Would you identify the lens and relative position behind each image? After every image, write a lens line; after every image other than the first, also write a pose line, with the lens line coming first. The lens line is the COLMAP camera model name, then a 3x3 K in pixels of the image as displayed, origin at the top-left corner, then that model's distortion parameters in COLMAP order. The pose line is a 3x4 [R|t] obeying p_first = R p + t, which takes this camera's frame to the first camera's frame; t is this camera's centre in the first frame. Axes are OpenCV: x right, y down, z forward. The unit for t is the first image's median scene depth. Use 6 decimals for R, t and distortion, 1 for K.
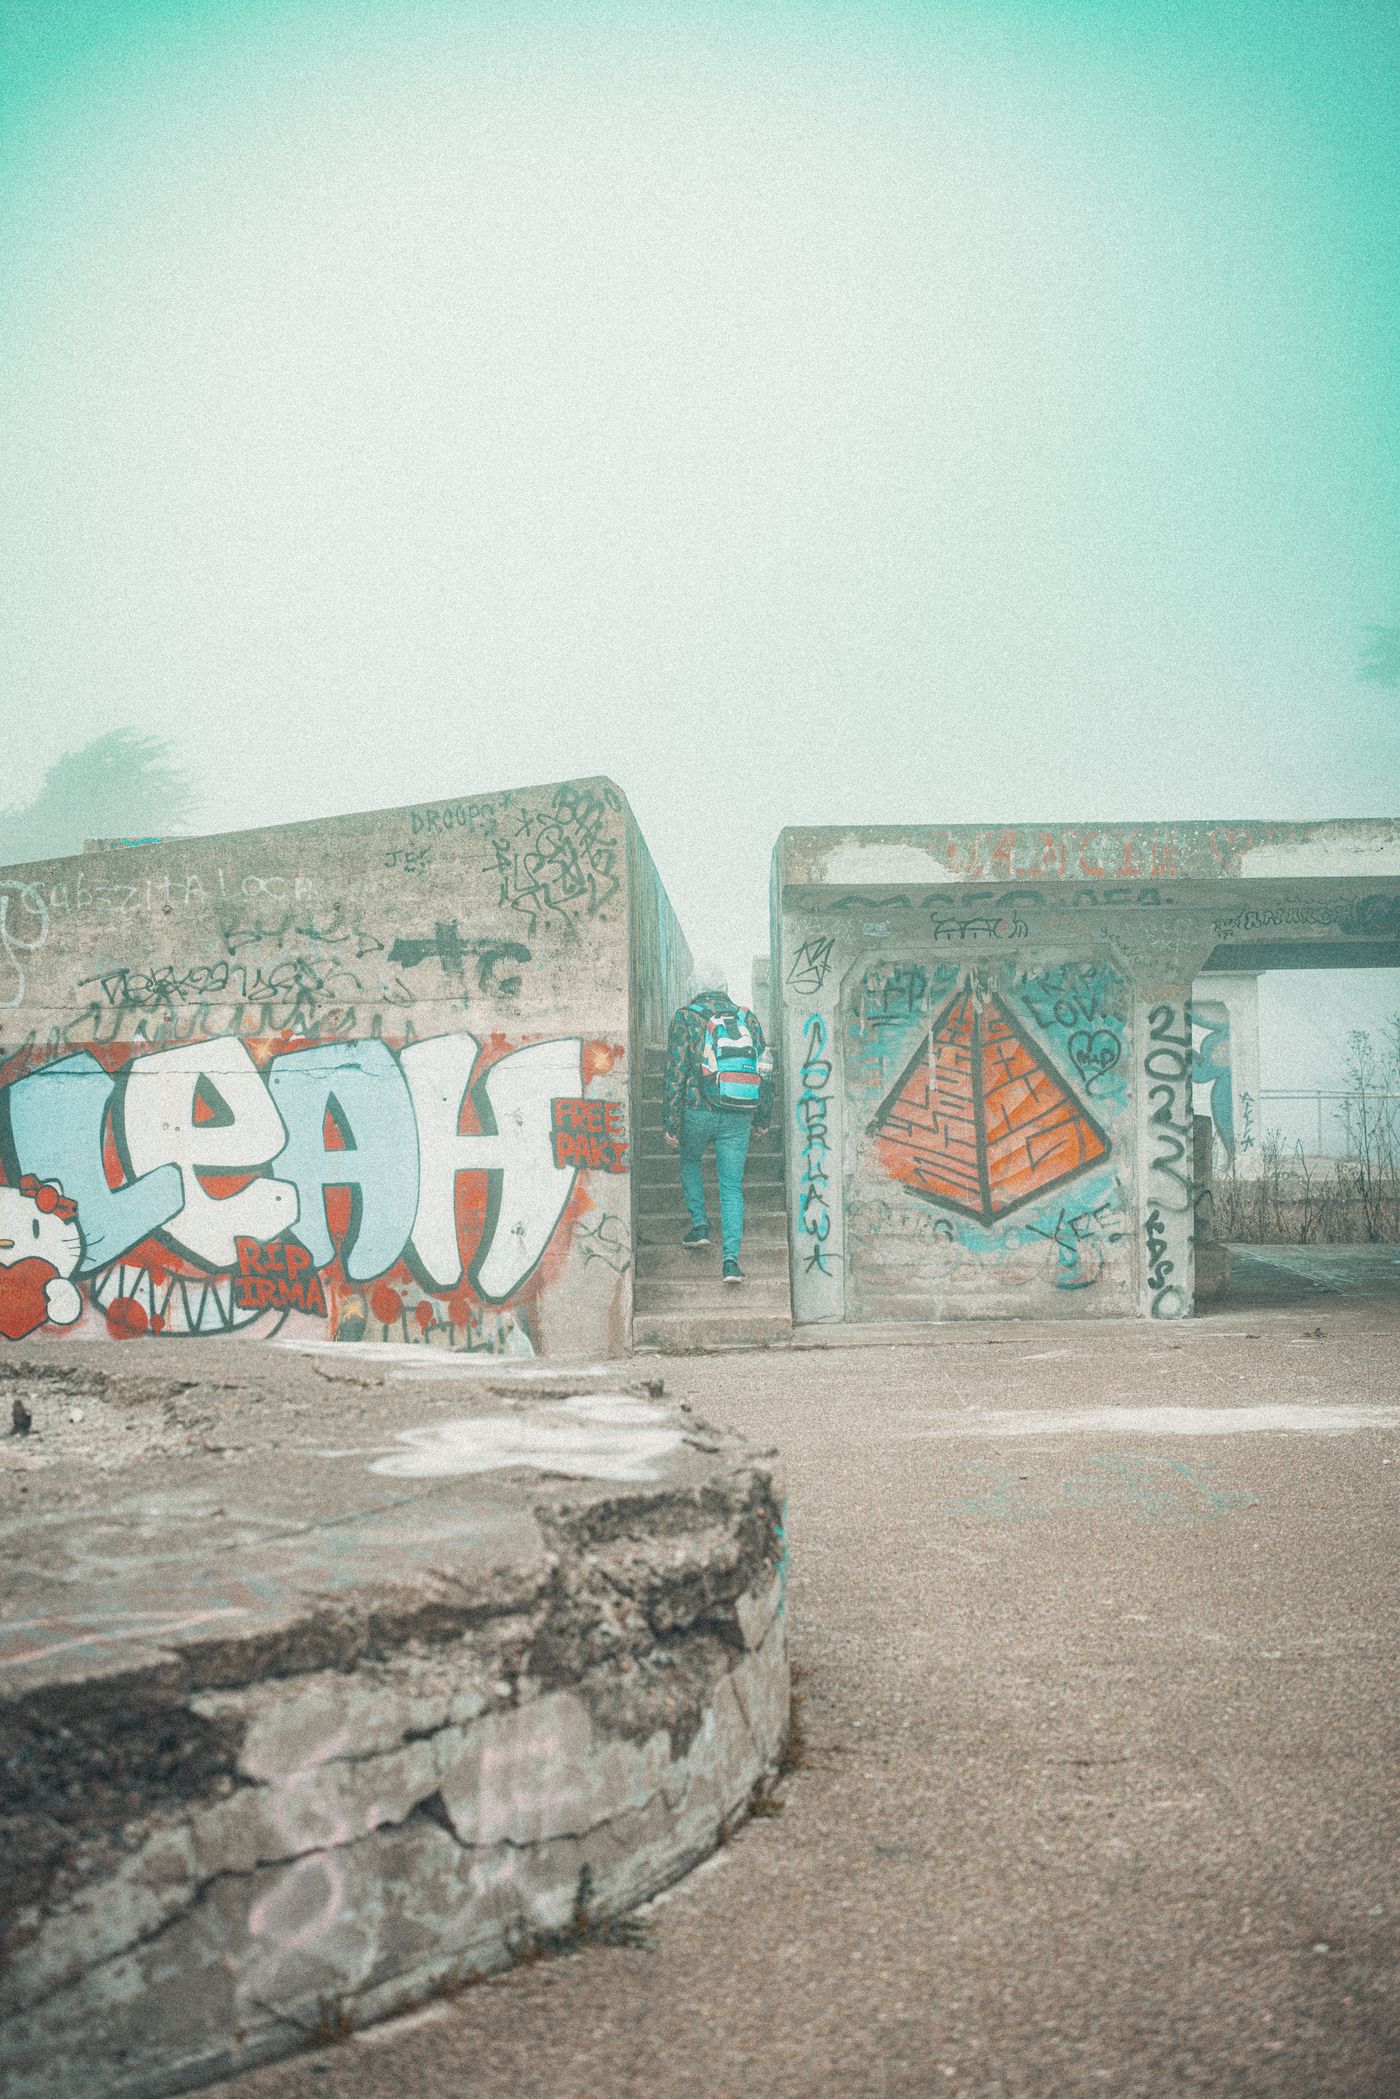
lens RADIAL K [[3003.4, 0, 724.0], [0, 3003.4, 1047.6], [0, 0, 1]] dist [-0.136328, 0.532878]
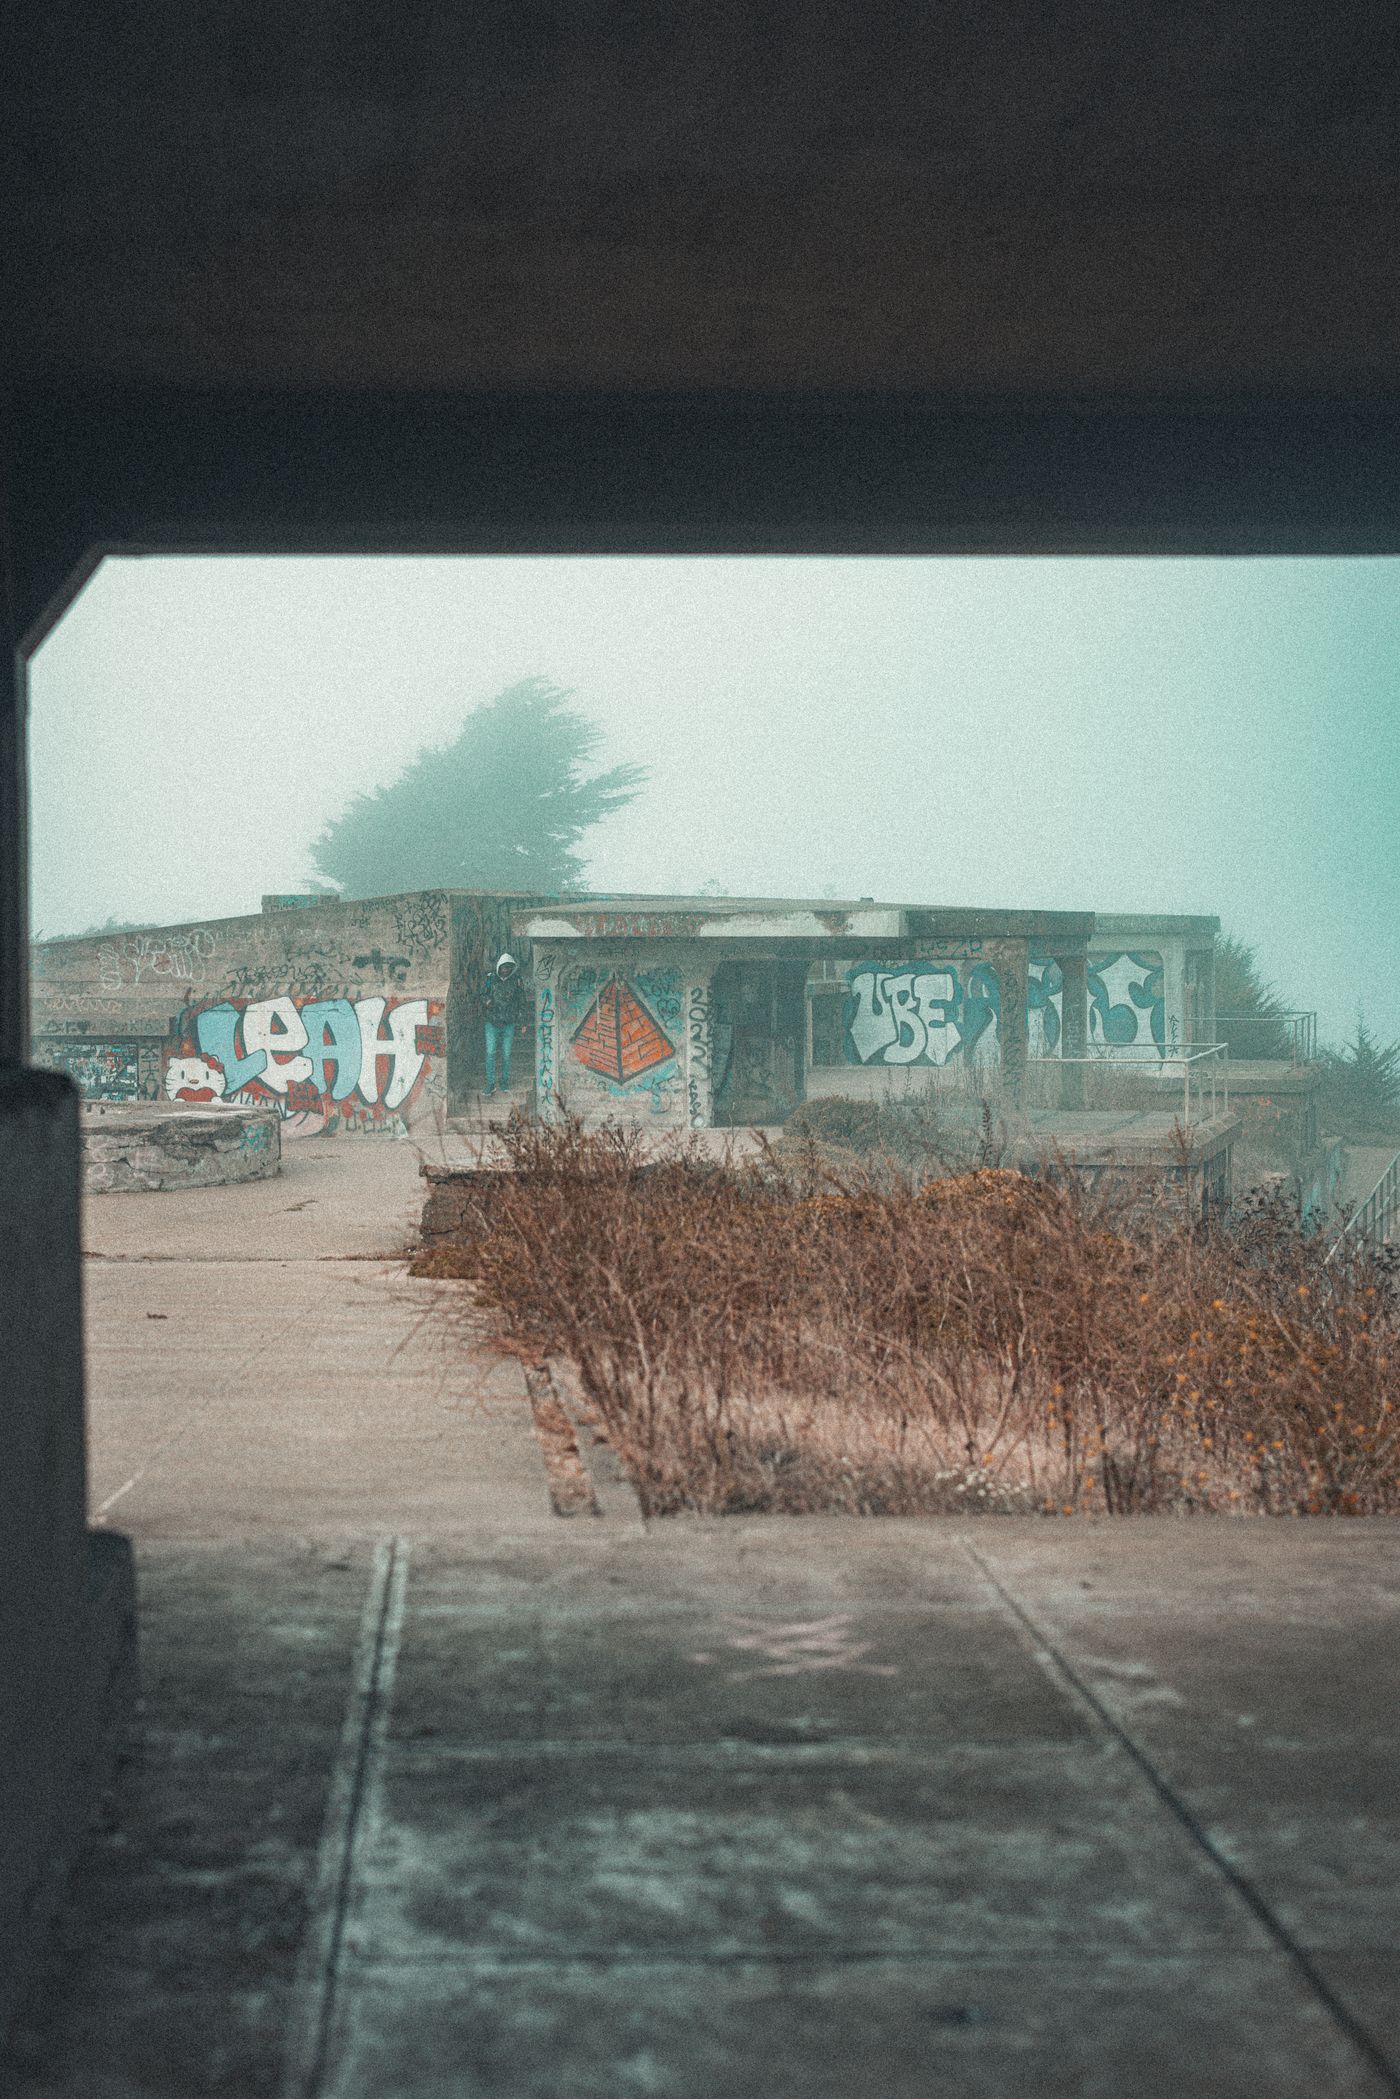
lens RADIAL K [[3766.3, 0, 732.4], [0, 3766.3, 1047.0], [0, 0, 1]] dist [-0.013324, -0.075387]
pose [[0.977151, 0.021072, -0.211497, 0.816198], [-0.013399, 0.999201, 0.037648, -0.081080], [0.212122, -0.033954, 0.976653, -1.851186]]
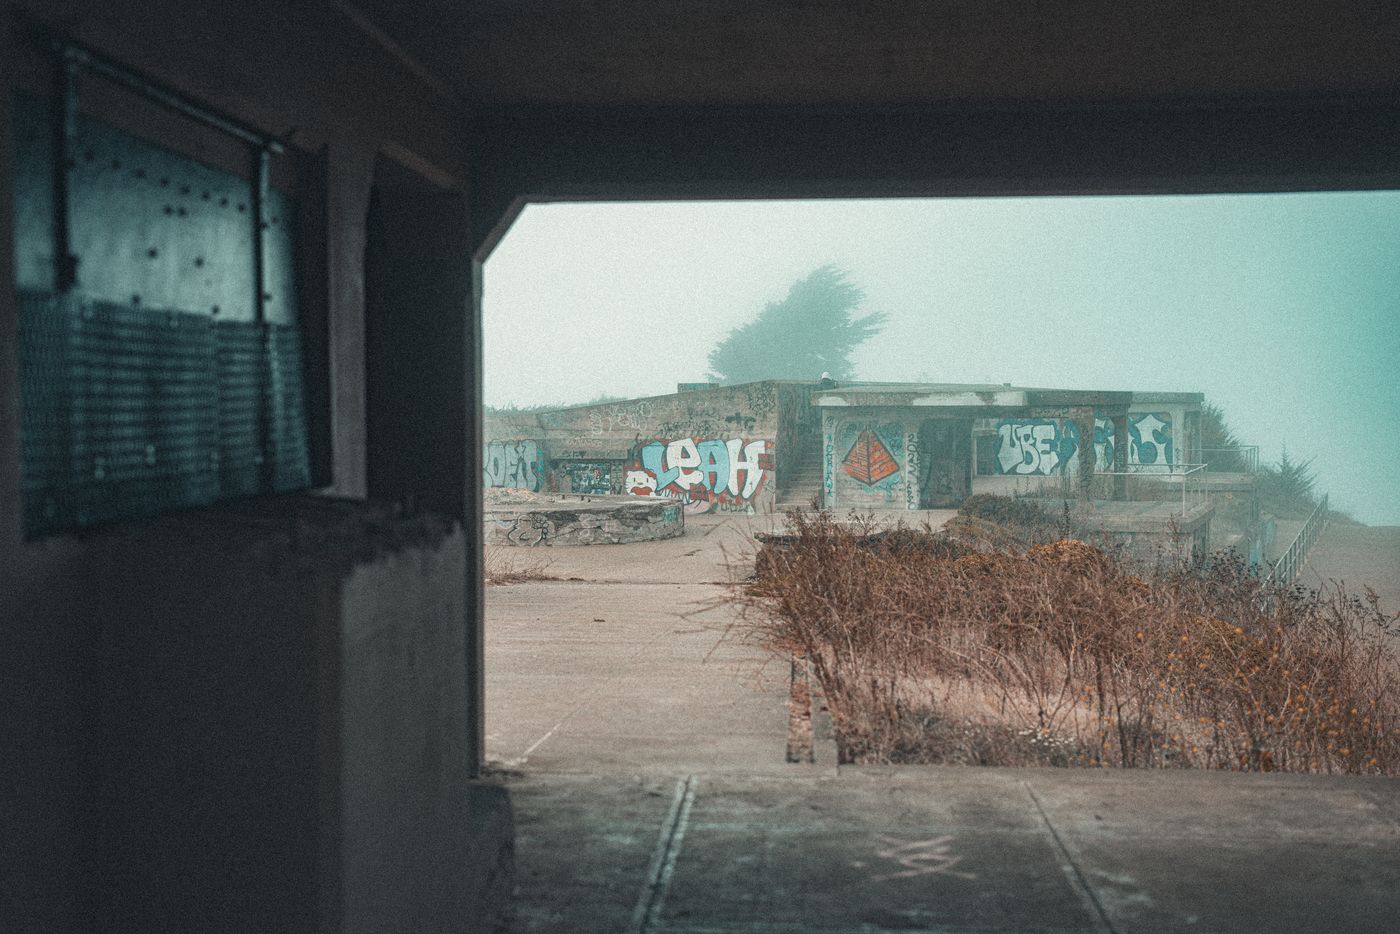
lens RADIAL K [[2004.9, 0, 700.0], [0, 2004.9, 467.0], [0, 0, 1]] dist [0.007399, 0.038149]
pose [[0.945263, 0.024137, -0.325416, 0.816753], [-0.011035, 0.999055, 0.042049, -0.085925], [0.326123, -0.036156, 0.944636, -1.800374]]
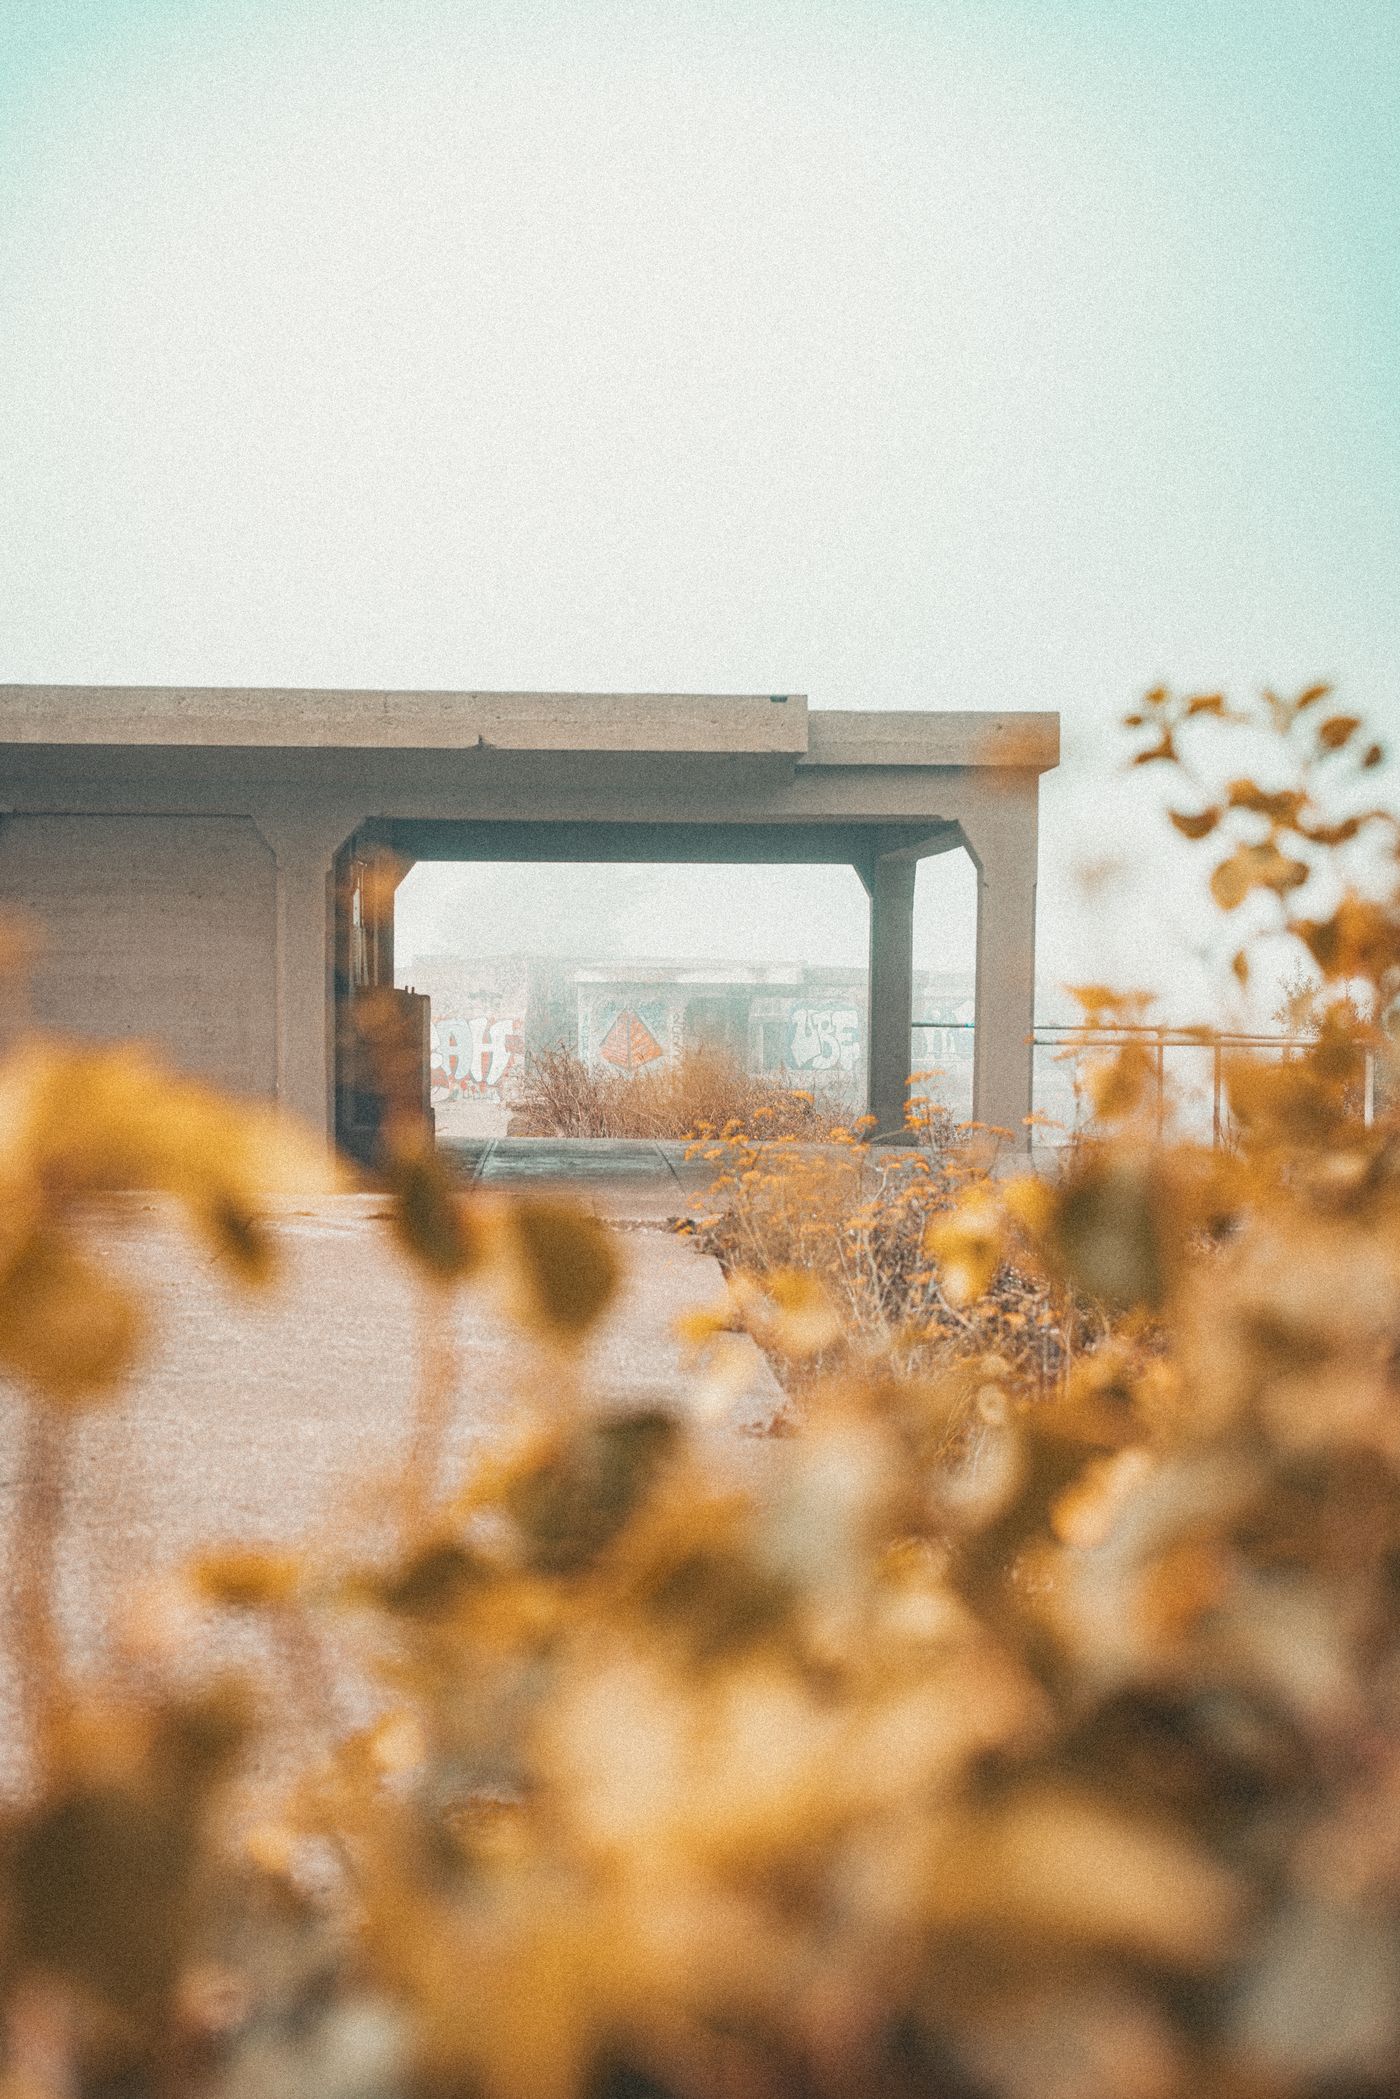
lens RADIAL K [[3005.9, 0, 700.0], [0, 3005.9, 1049.5], [0, 0, 1]] dist [0.007399, 0.038149]
pose [[0.972454, 0.029485, -0.231222, 1.093367], [-0.023482, 0.999313, 0.028673, -0.081666], [0.231909, -0.022454, 0.972478, -2.744928]]
